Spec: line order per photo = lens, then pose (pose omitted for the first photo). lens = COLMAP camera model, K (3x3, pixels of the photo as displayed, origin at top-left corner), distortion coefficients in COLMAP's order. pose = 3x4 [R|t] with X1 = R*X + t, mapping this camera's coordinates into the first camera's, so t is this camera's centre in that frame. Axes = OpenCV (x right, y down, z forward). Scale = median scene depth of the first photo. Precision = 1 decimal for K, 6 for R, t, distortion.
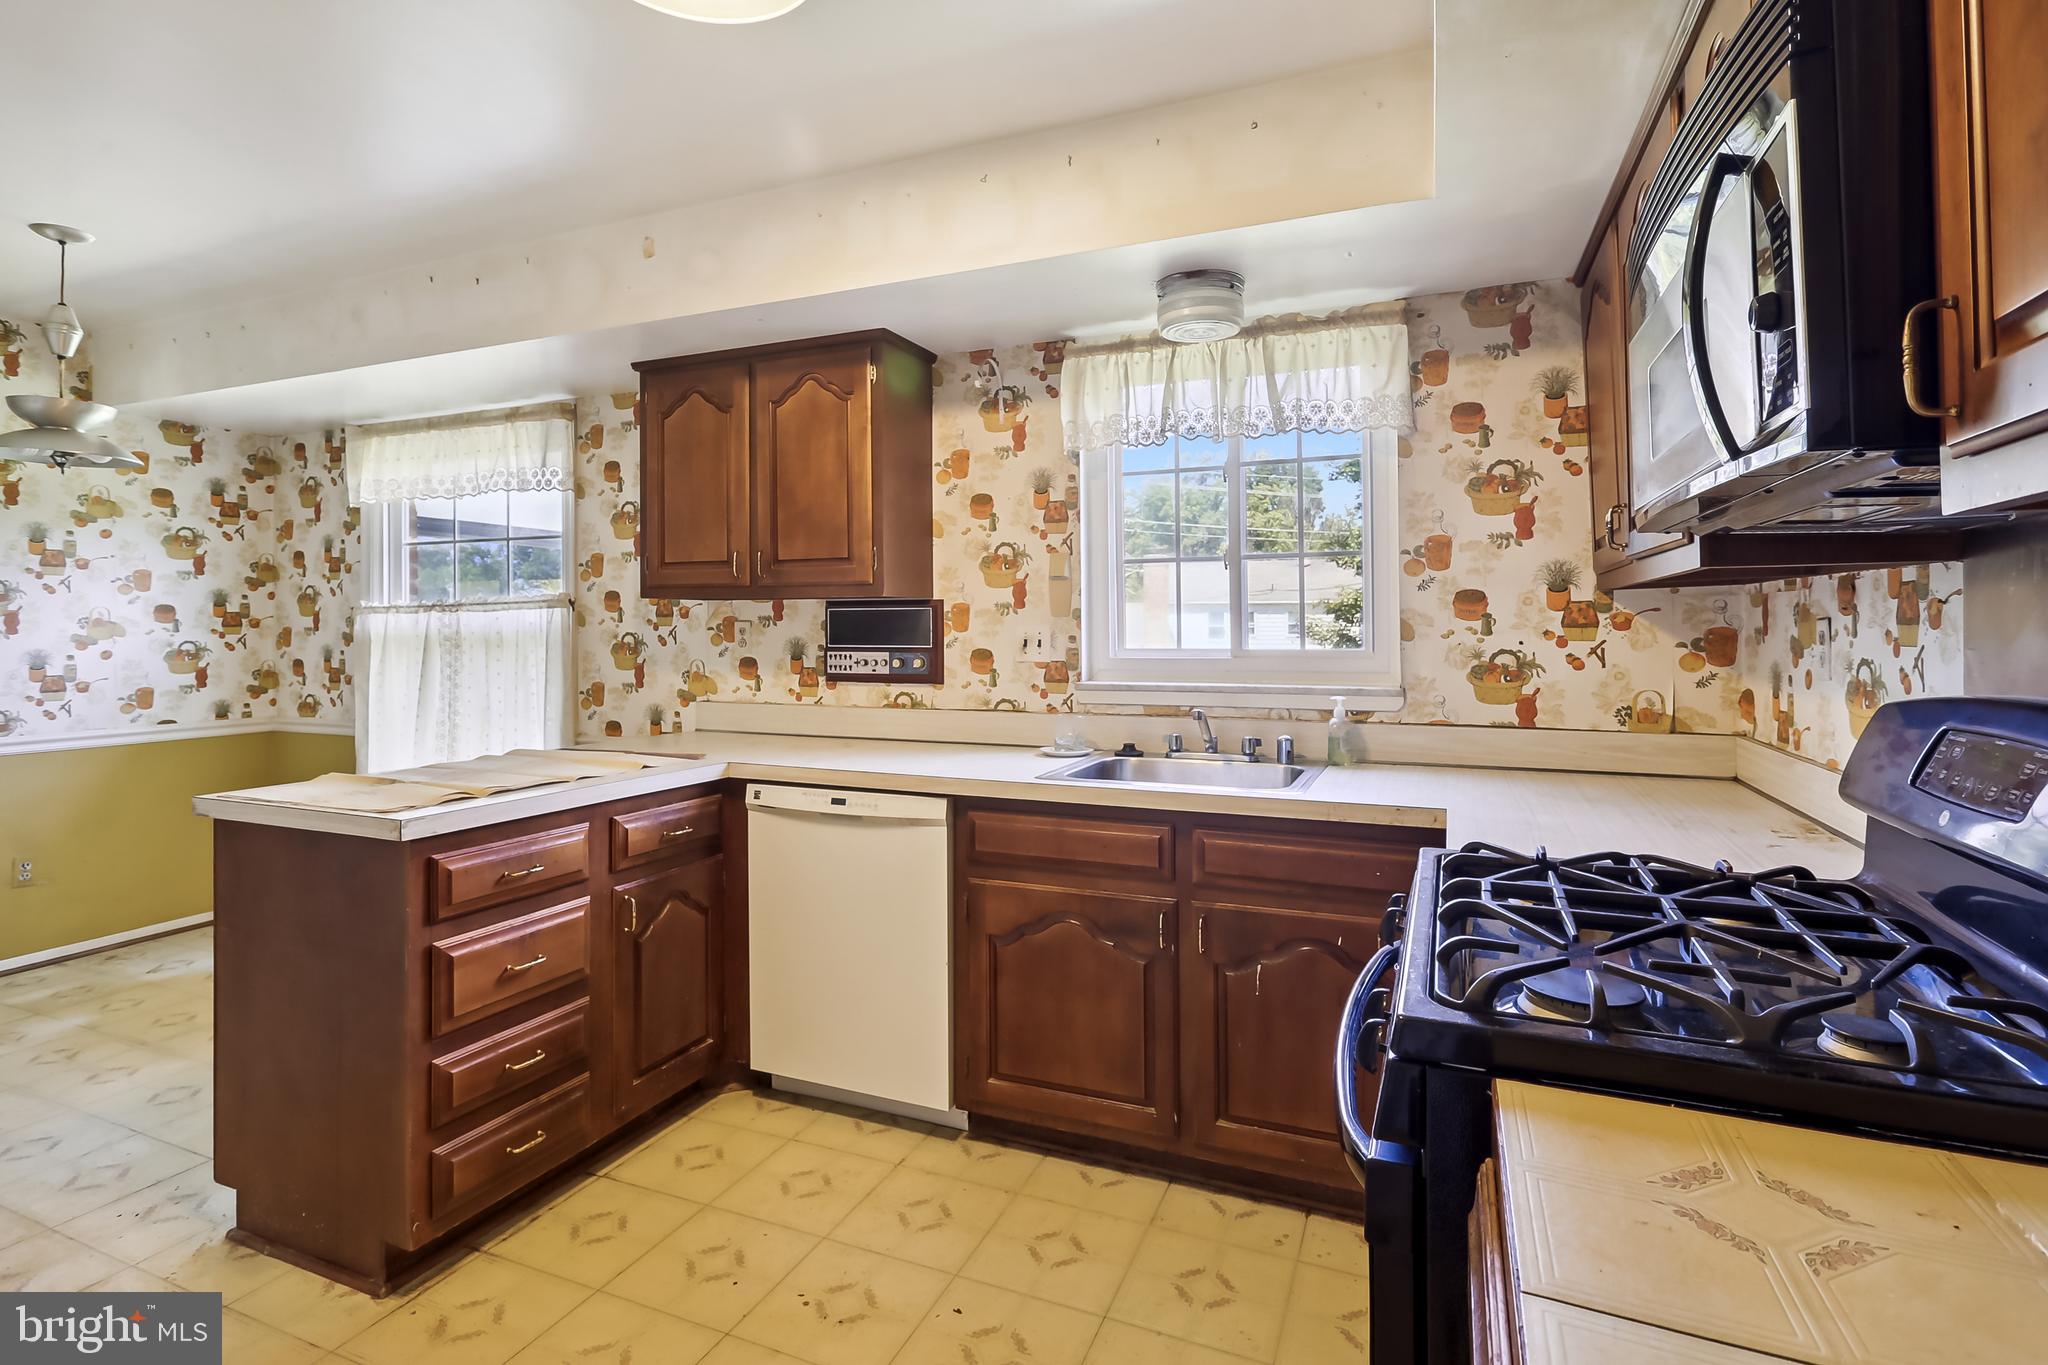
lens RADIAL K [[992.4, 0, 1029.2], [0, 992.4, 605.4], [0, 0, 1]] dist [-0.003242, 0.000014]
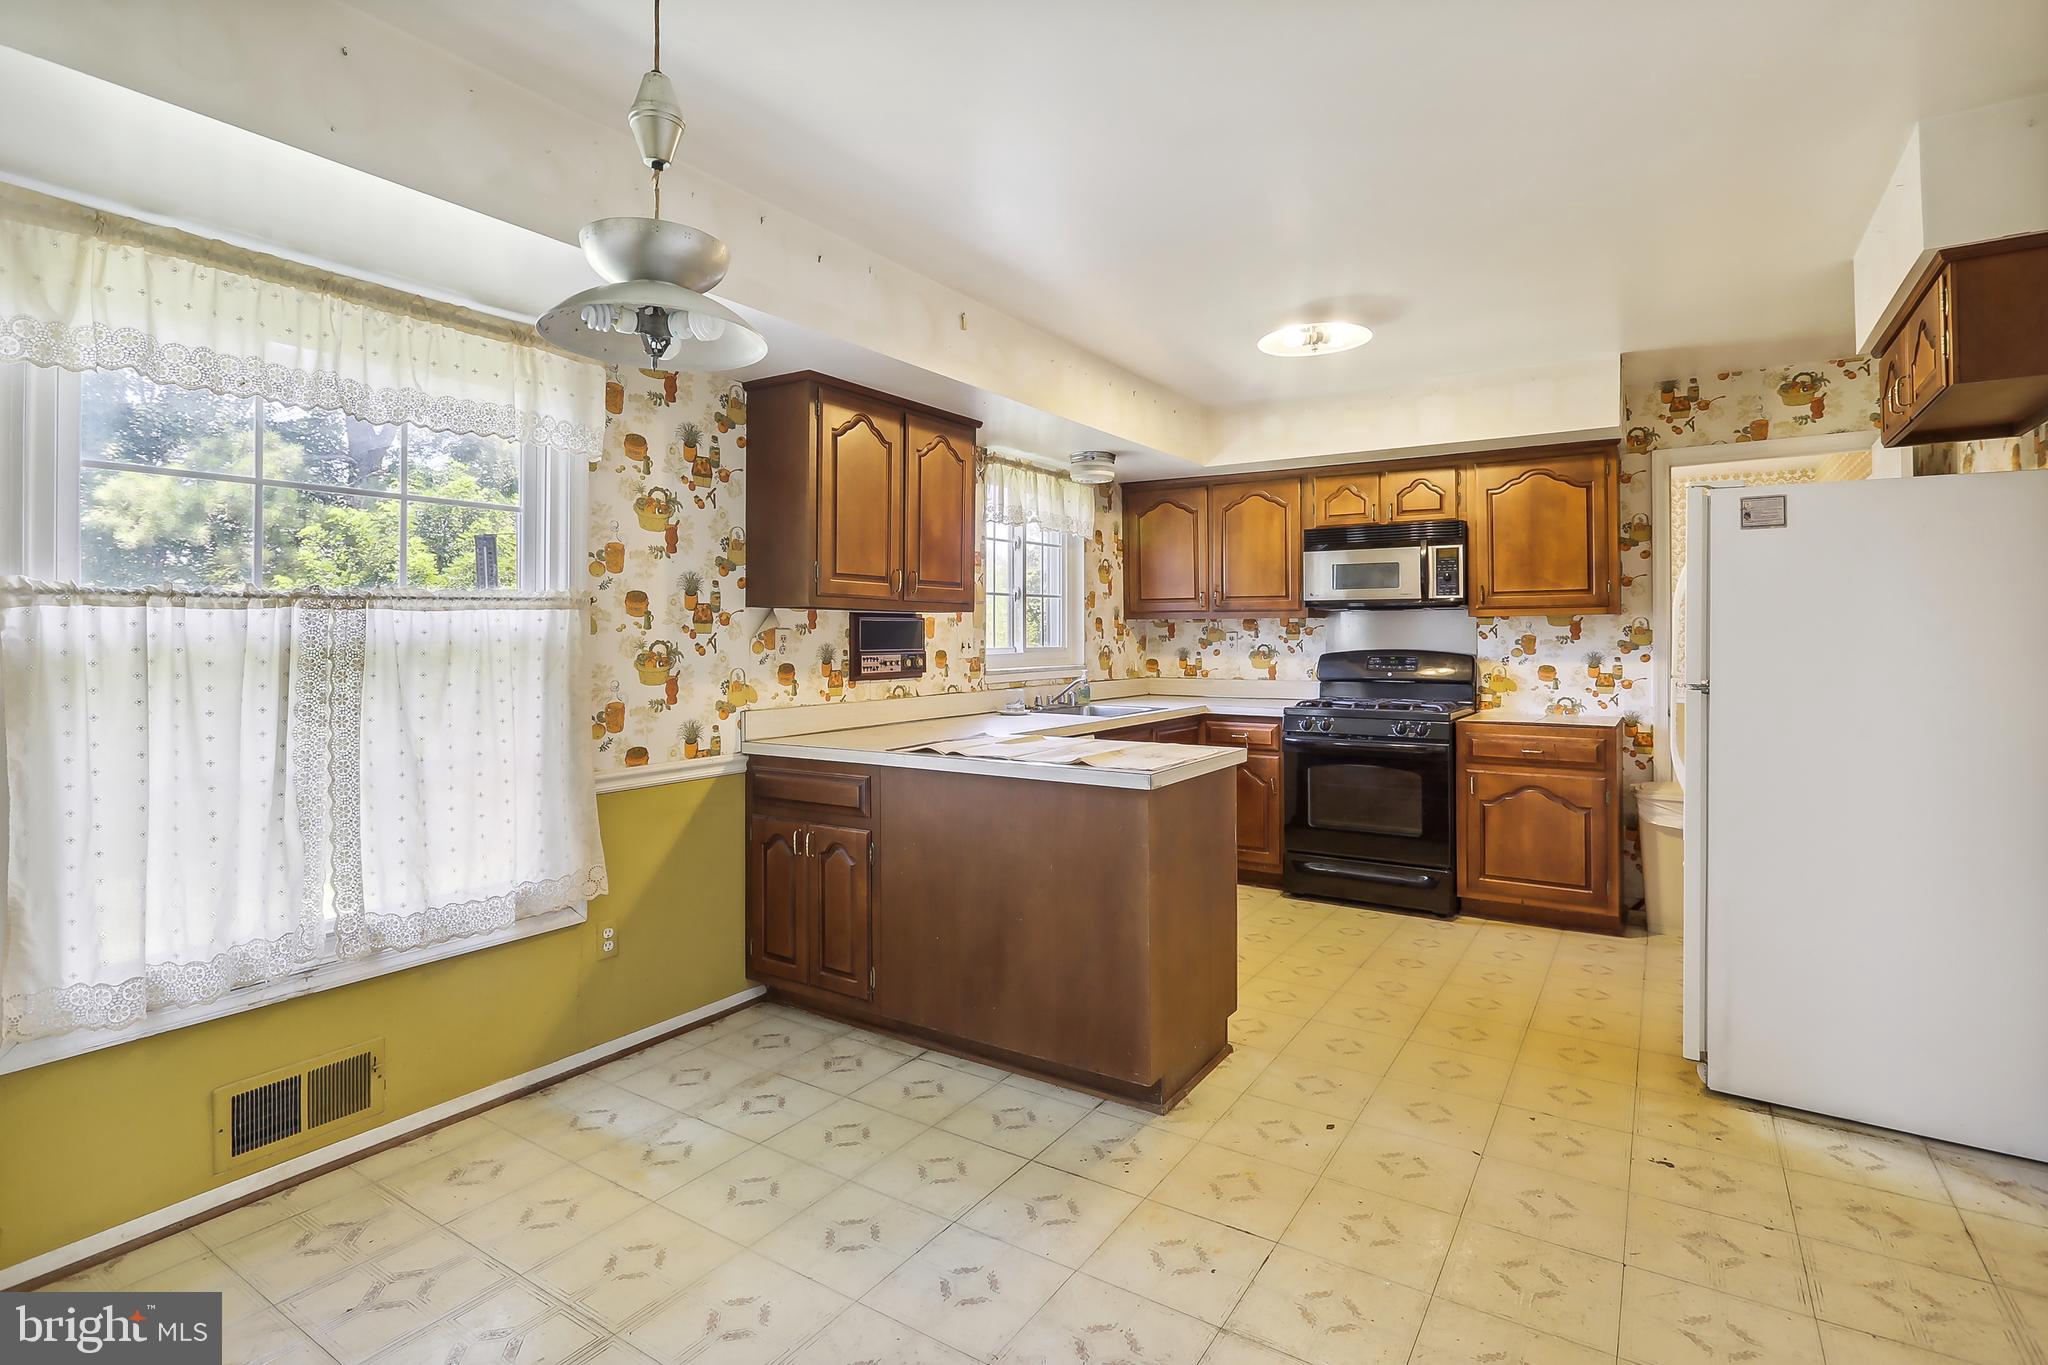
lens RADIAL K [[992.4, 0, 1028.0], [0, 992.4, 626.7], [0, 0, 1]] dist [-0.003242, 0.000014]
pose [[0.183473, 0.009448, 0.982979, -1.294229], [-0.019920, 0.999784, -0.005891, 0.015038], [-0.982823, -0.018500, 0.183622, 0.576407]]
